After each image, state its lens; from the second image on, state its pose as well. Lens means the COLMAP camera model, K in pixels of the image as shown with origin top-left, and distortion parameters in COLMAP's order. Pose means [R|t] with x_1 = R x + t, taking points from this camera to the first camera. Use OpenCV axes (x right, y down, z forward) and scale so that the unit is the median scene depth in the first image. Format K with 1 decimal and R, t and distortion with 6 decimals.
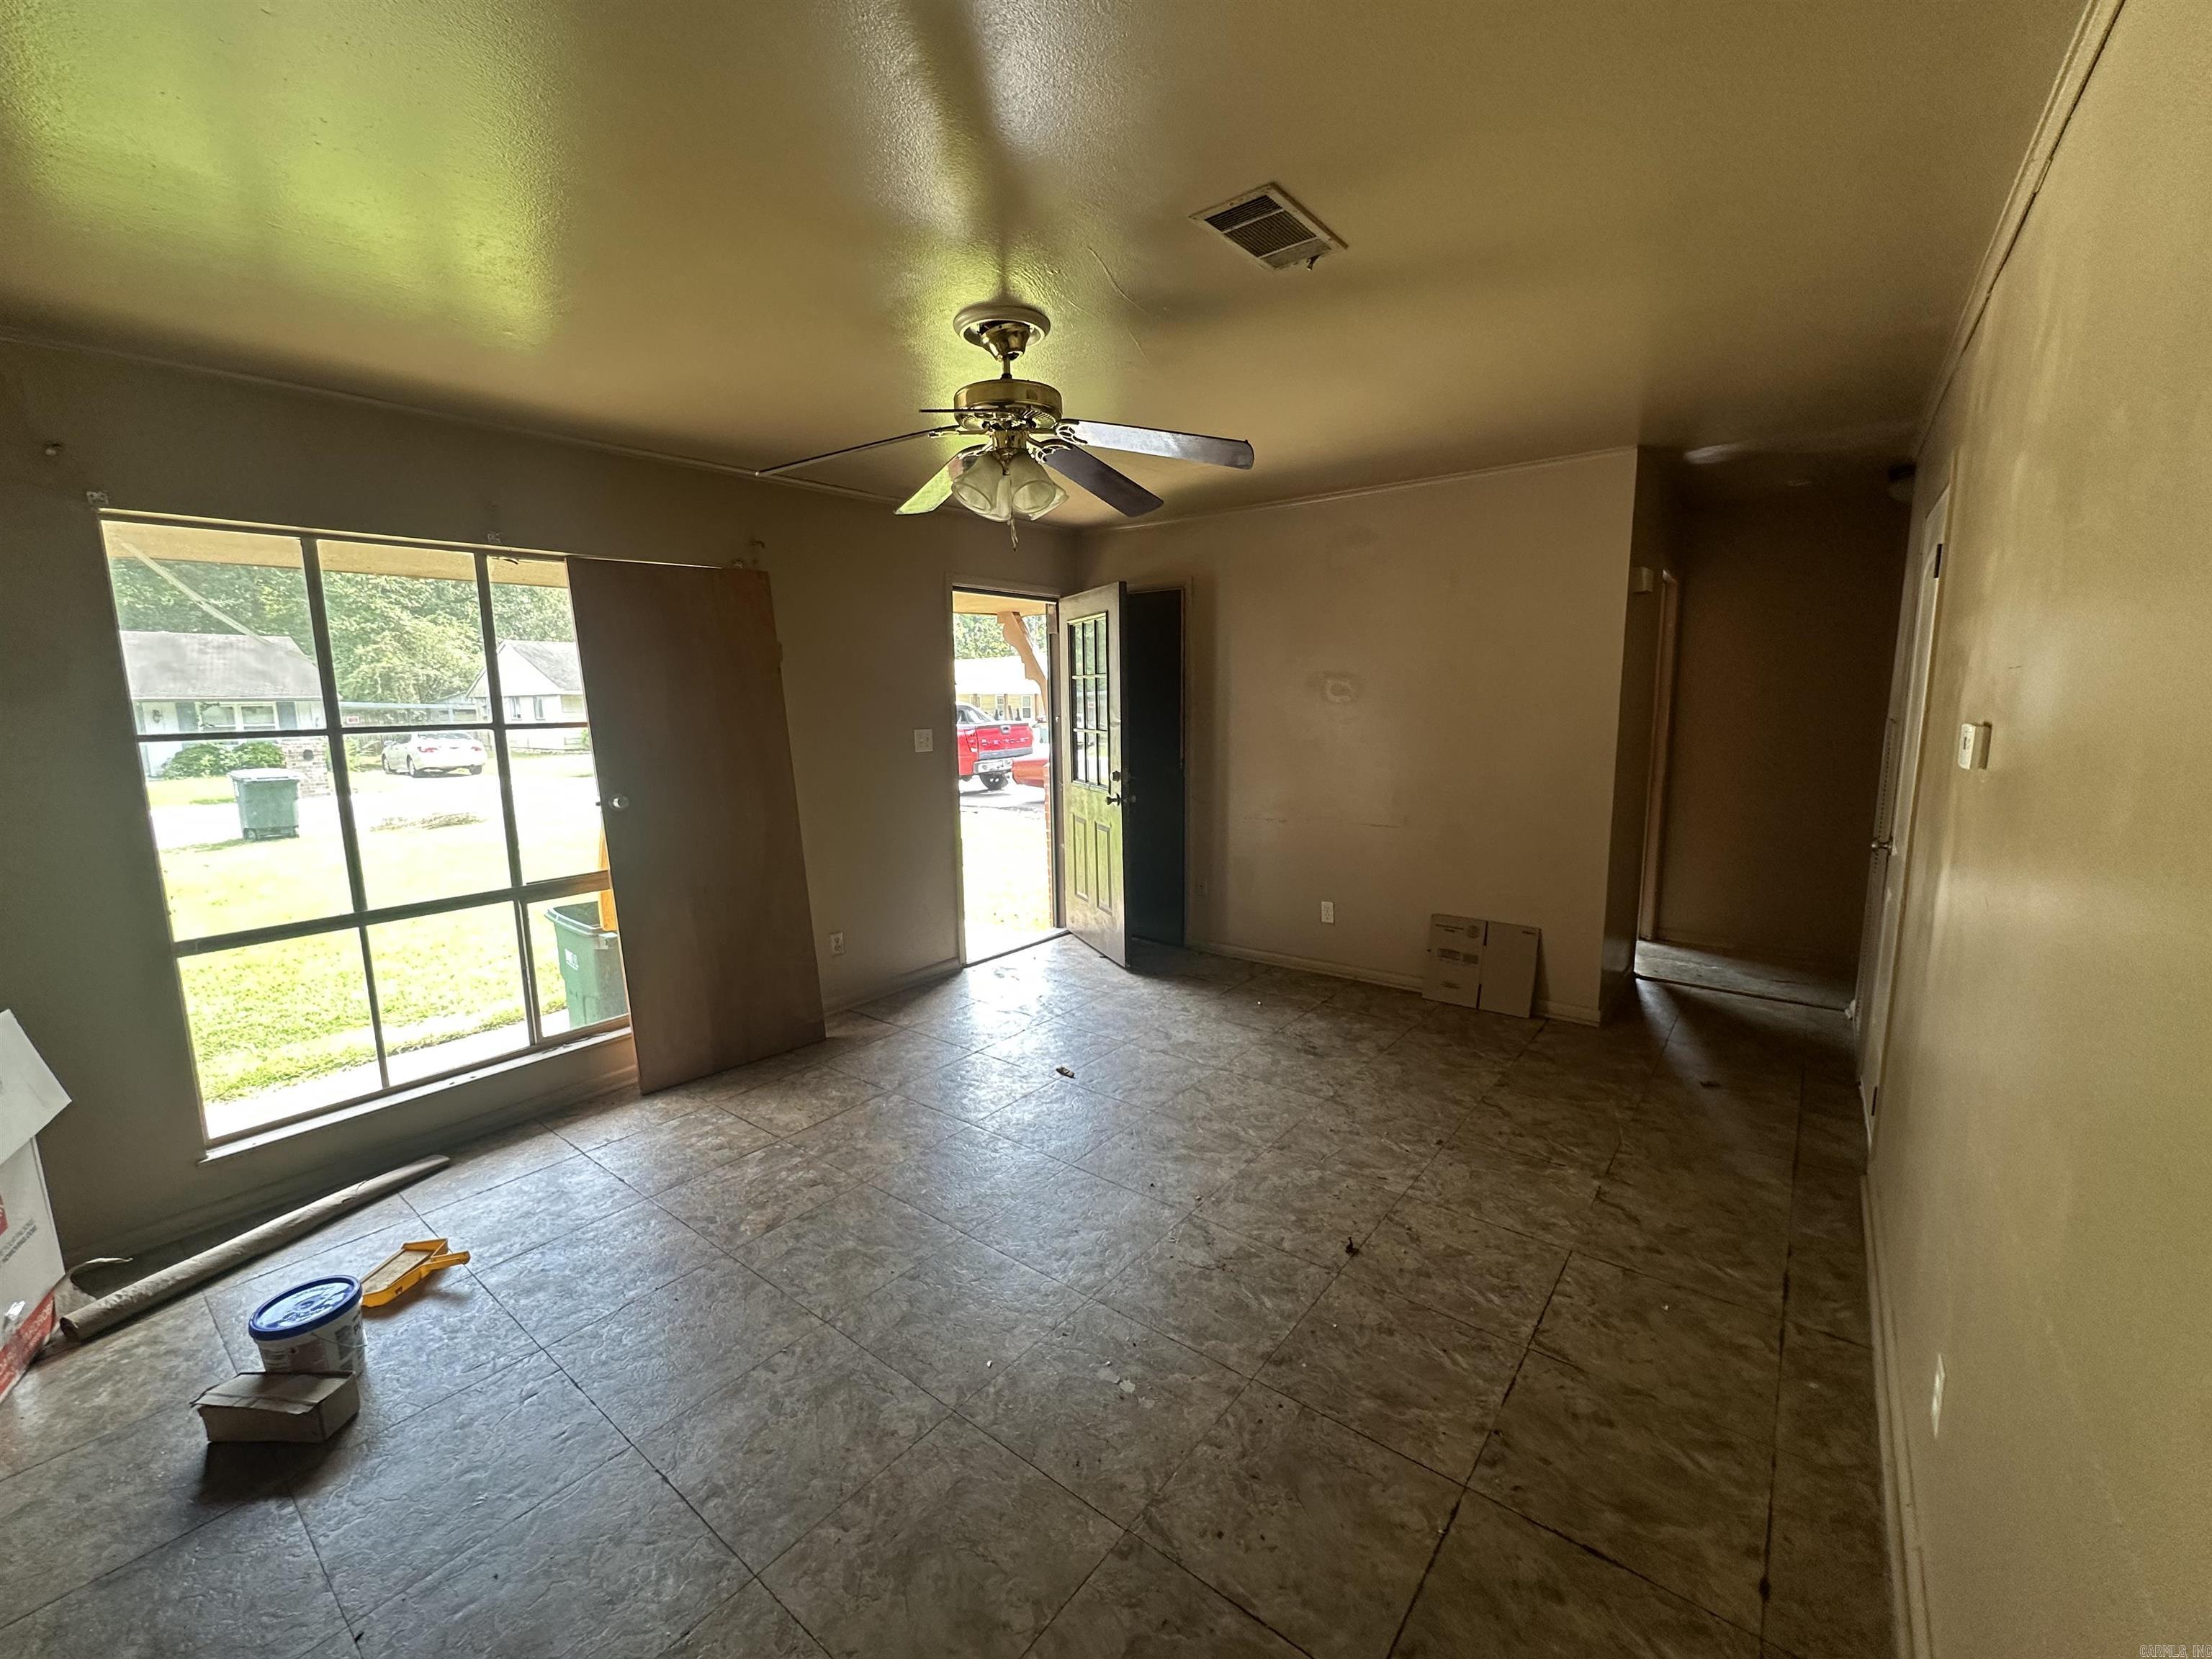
lens RADIAL K [[904.8, 0, 1108.7], [0, 904.8, 832.5], [0, 0, 1]] dist [-0.002962, 0.000881]
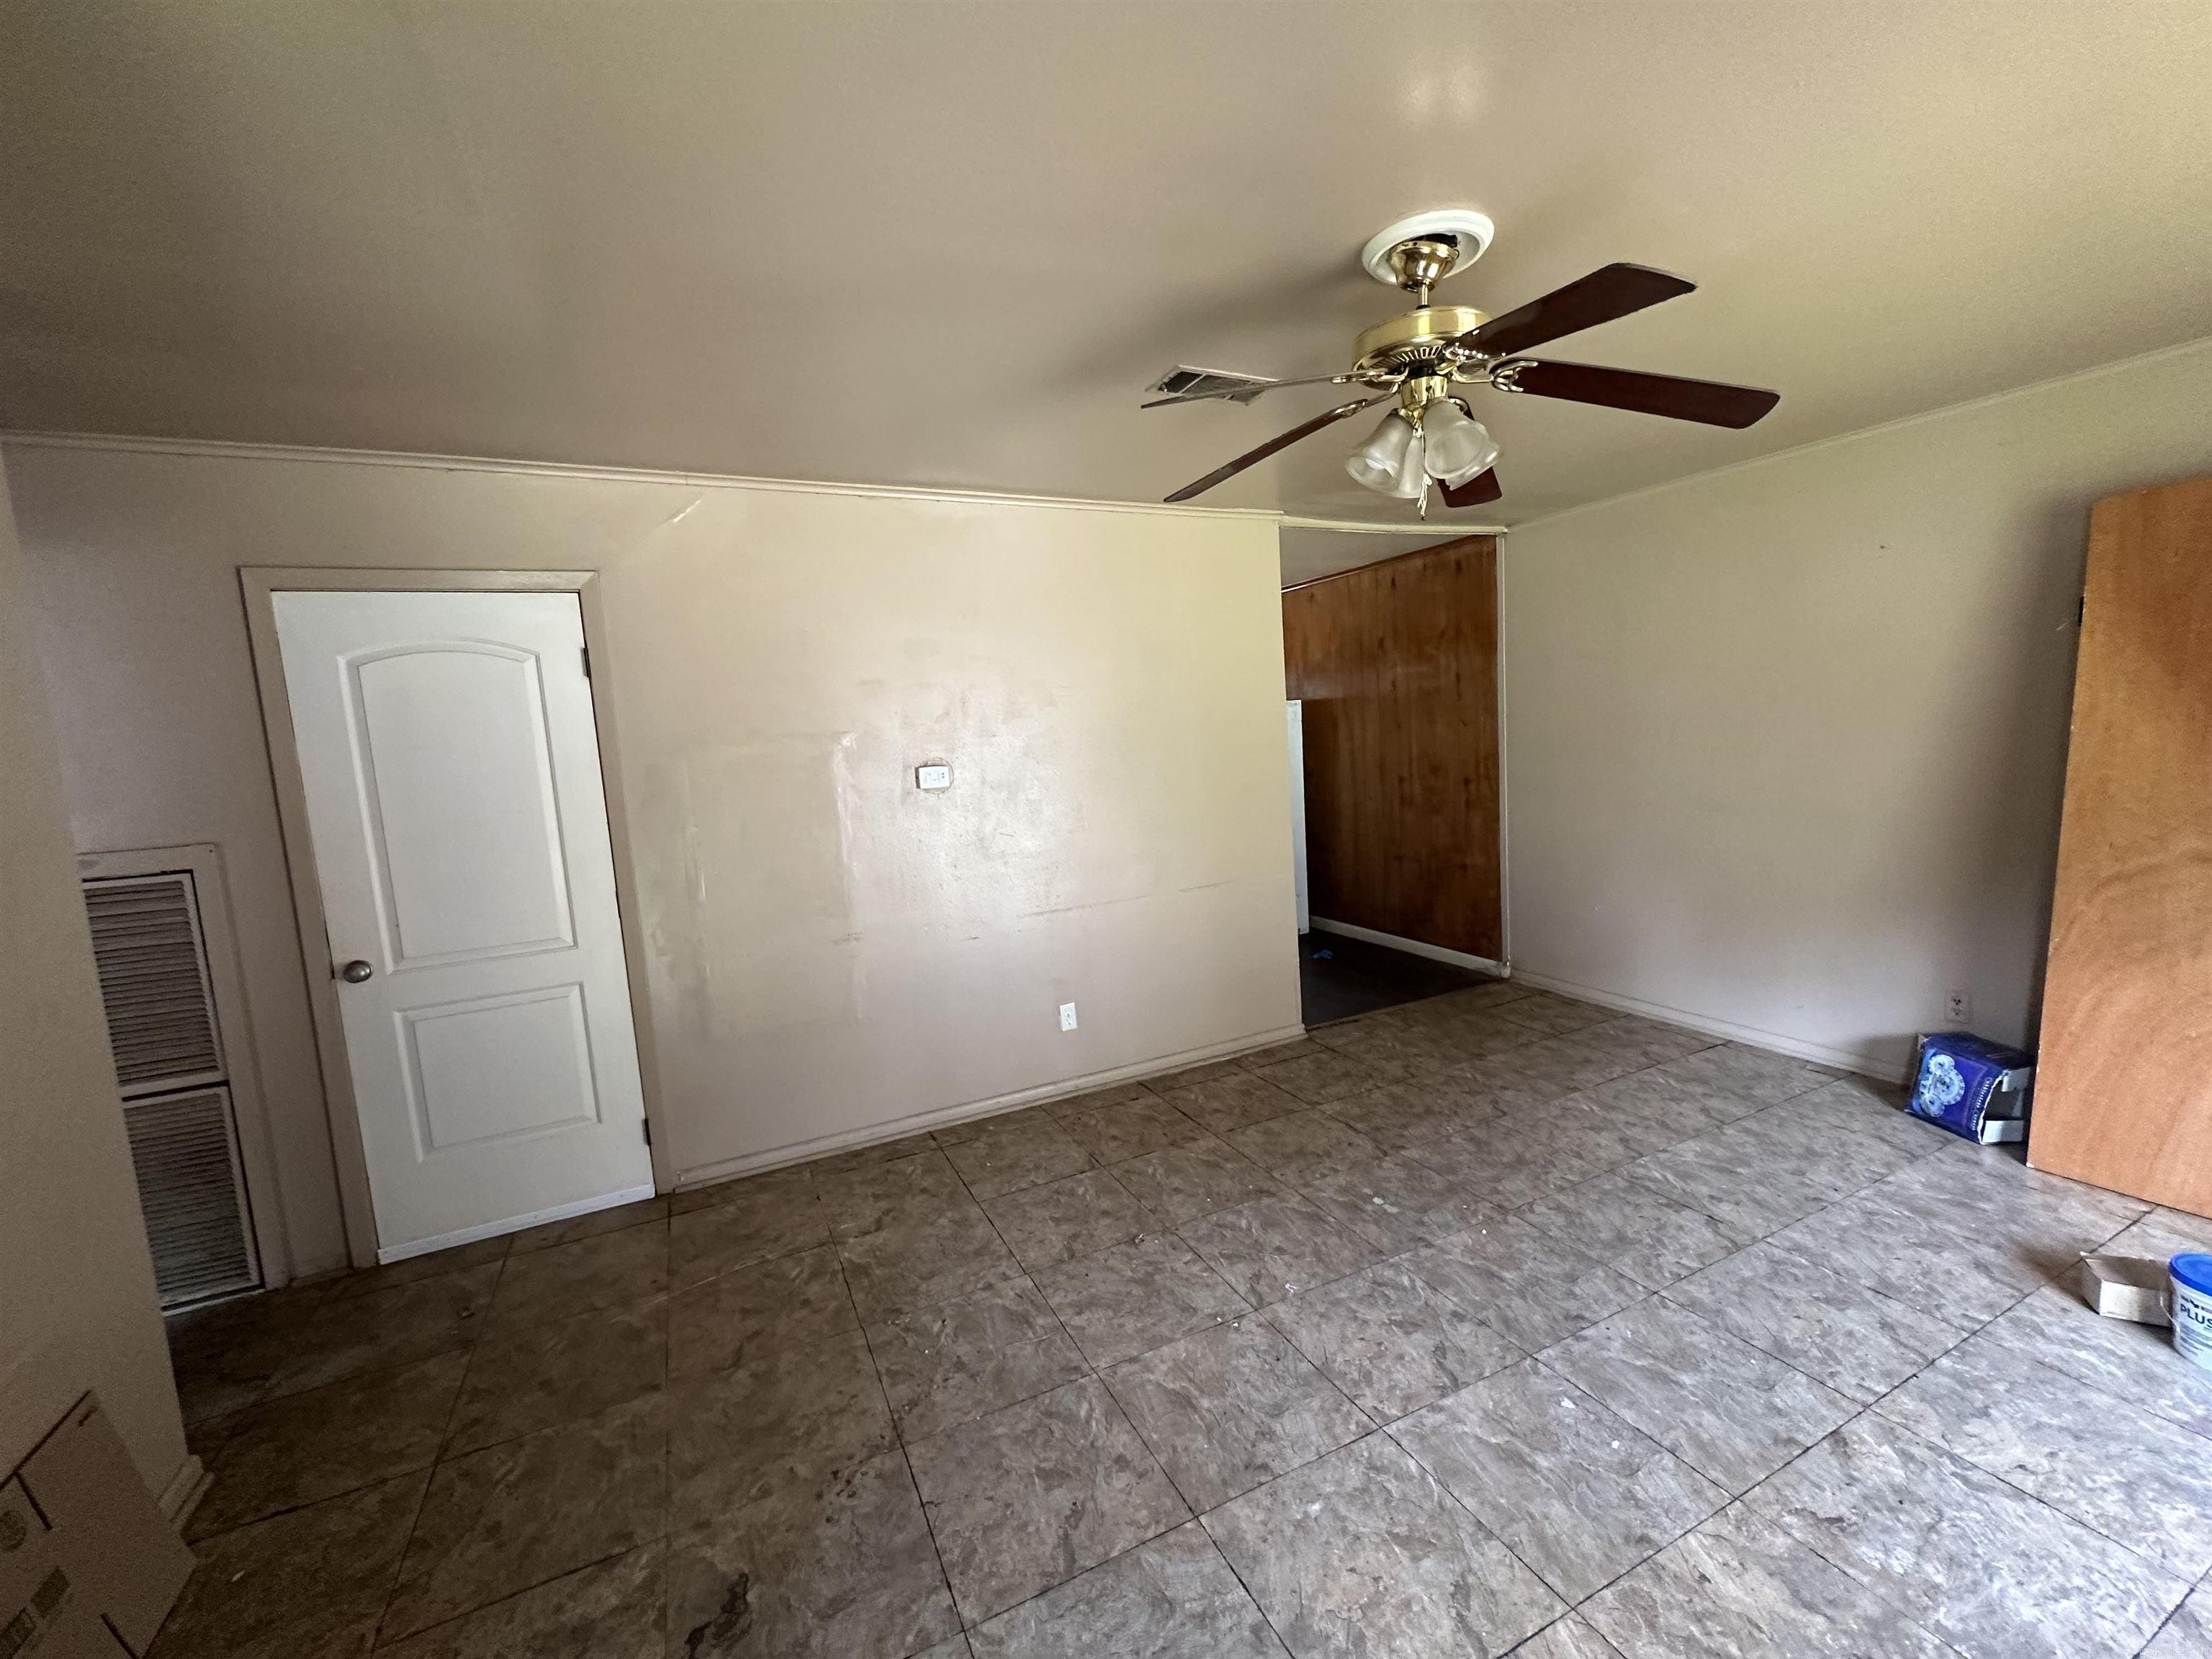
lens RADIAL K [[904.8, 0, 1108.7], [0, 904.8, 832.5], [0, 0, 1]] dist [-0.002962, 0.000881]
pose [[-0.895166, 0.021315, 0.445223, -0.191345], [0.140408, 0.961488, 0.236274, -0.267915], [-0.423040, 0.274018, -0.863685, 1.746320]]
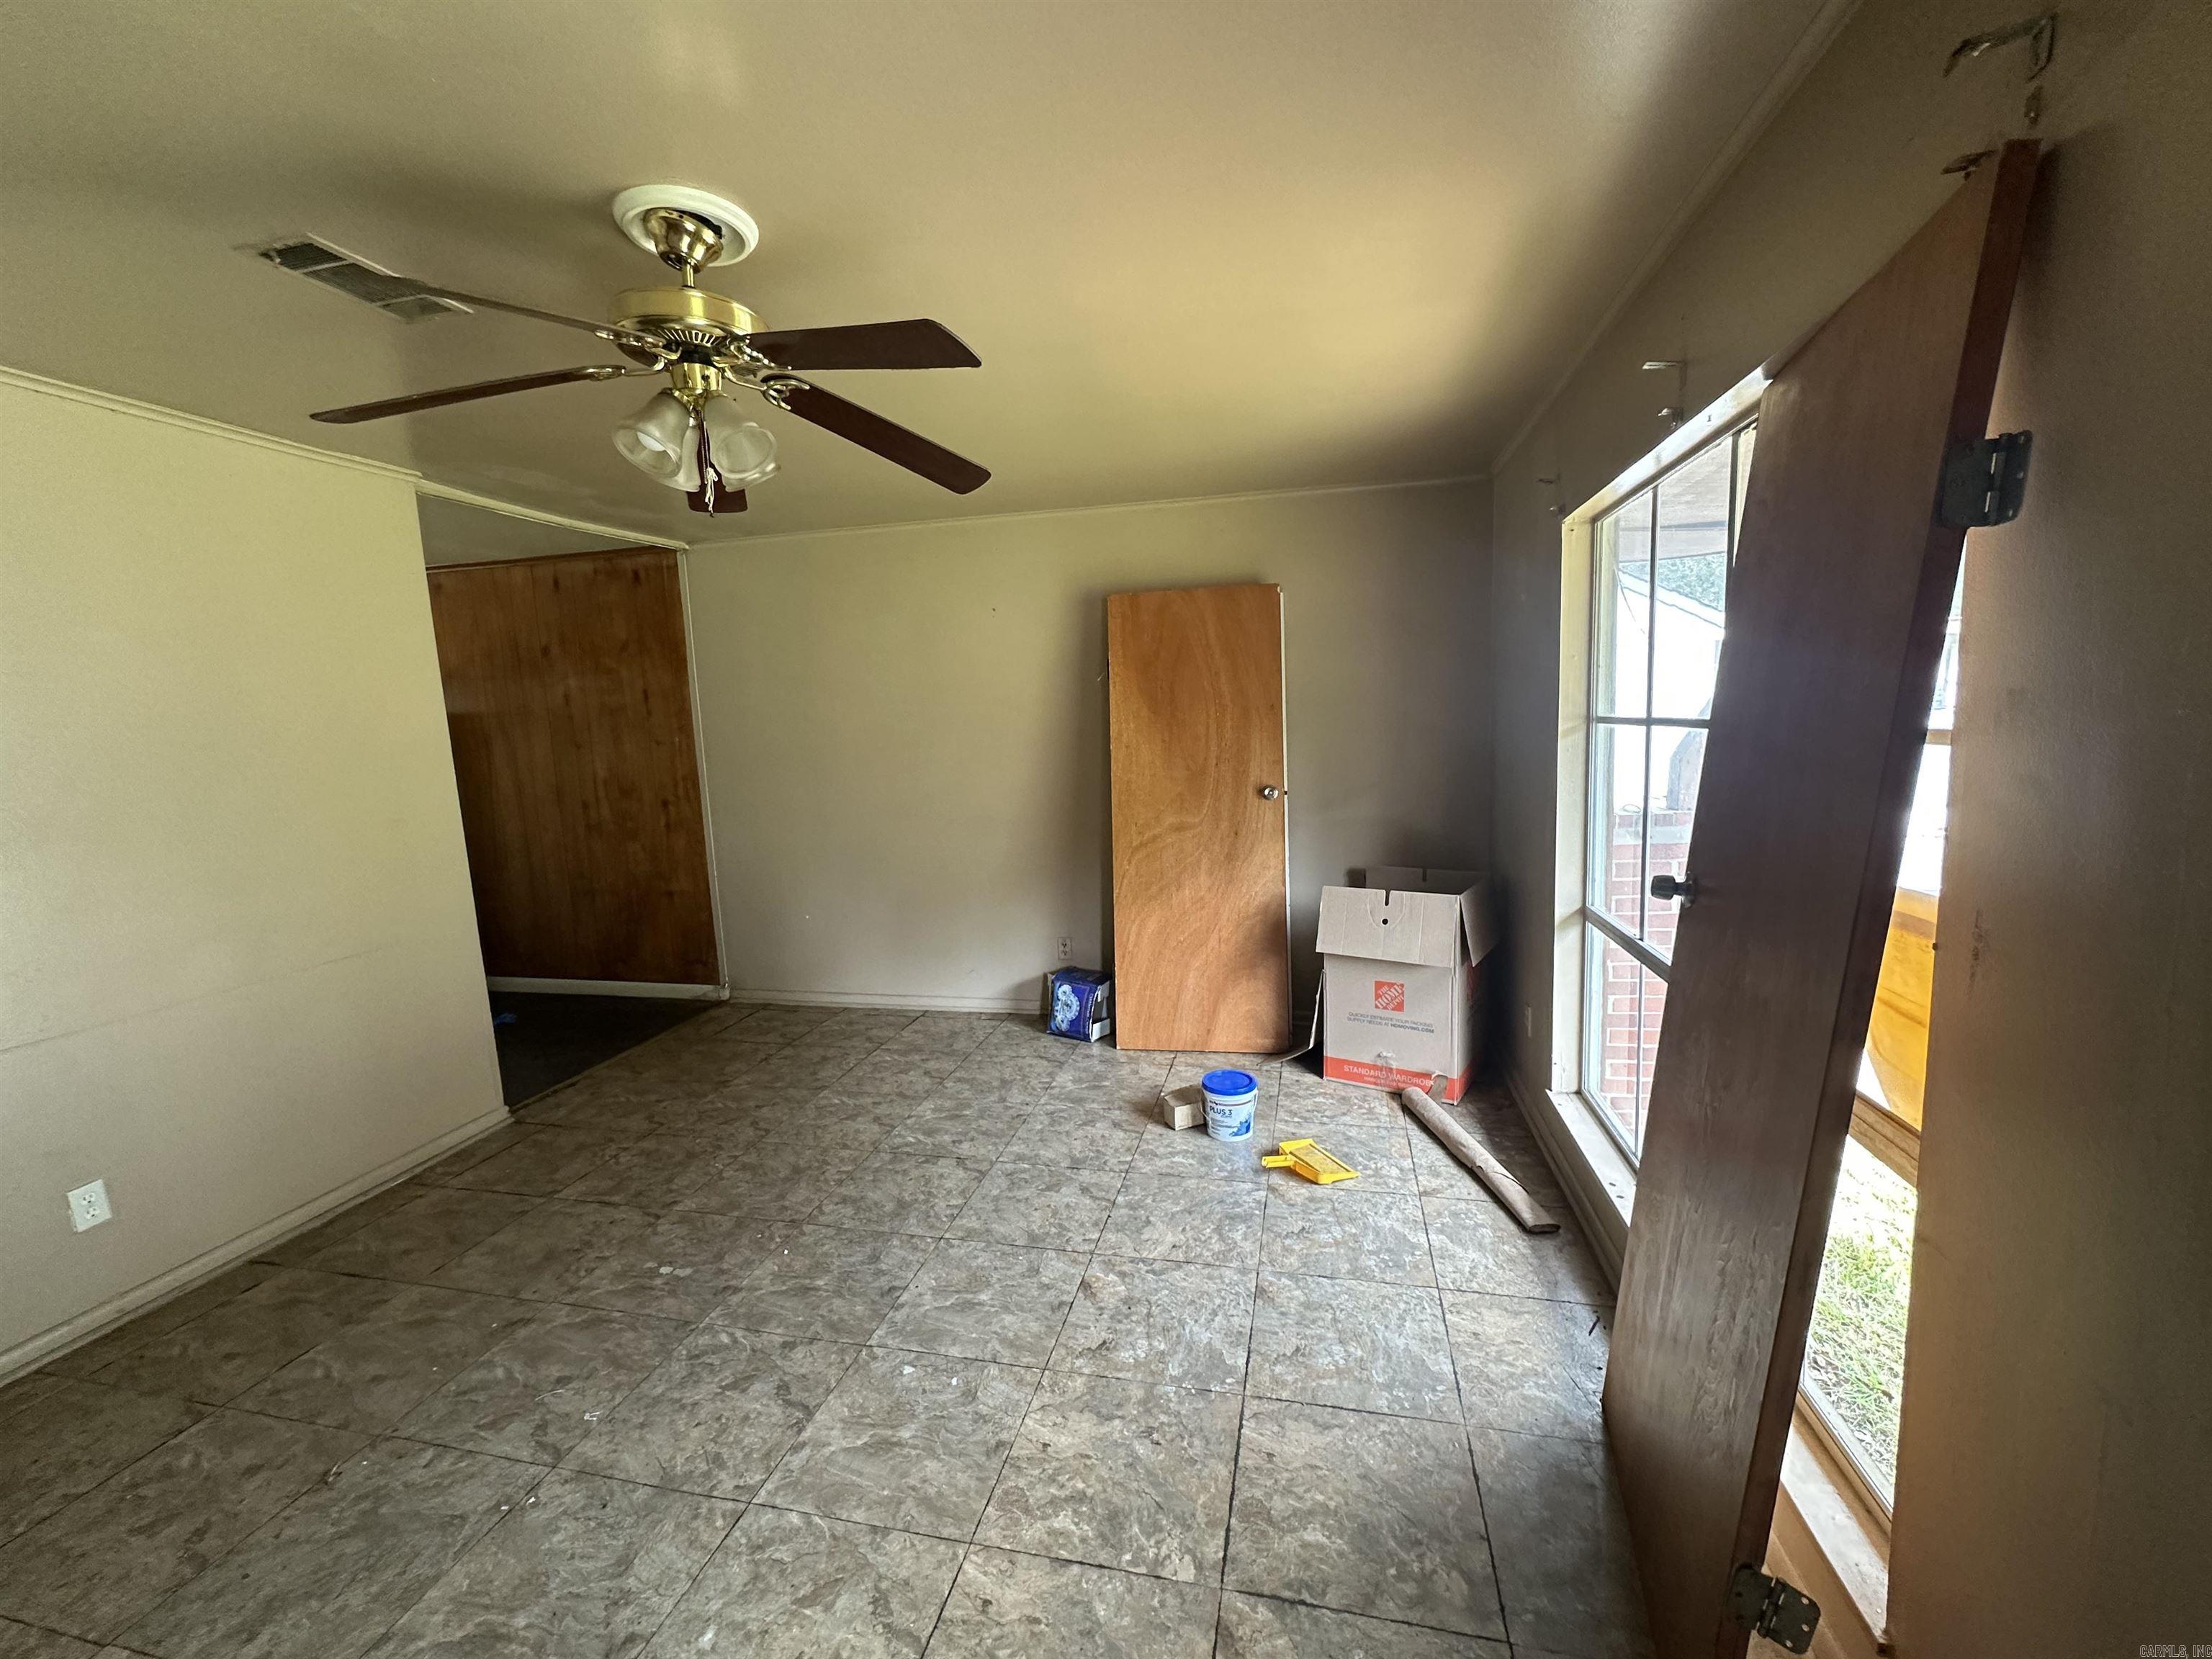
lens RADIAL K [[904.2, 0, 1112.5], [0, 904.2, 833.7], [0, 0, 1]] dist [-0.002416, 0.000433]
pose [[-0.904116, 0.107272, -0.413603, -0.068568], [-0.010781, 0.961938, 0.273054, -0.261869], [0.427152, 0.251332, -0.868547, 1.722786]]
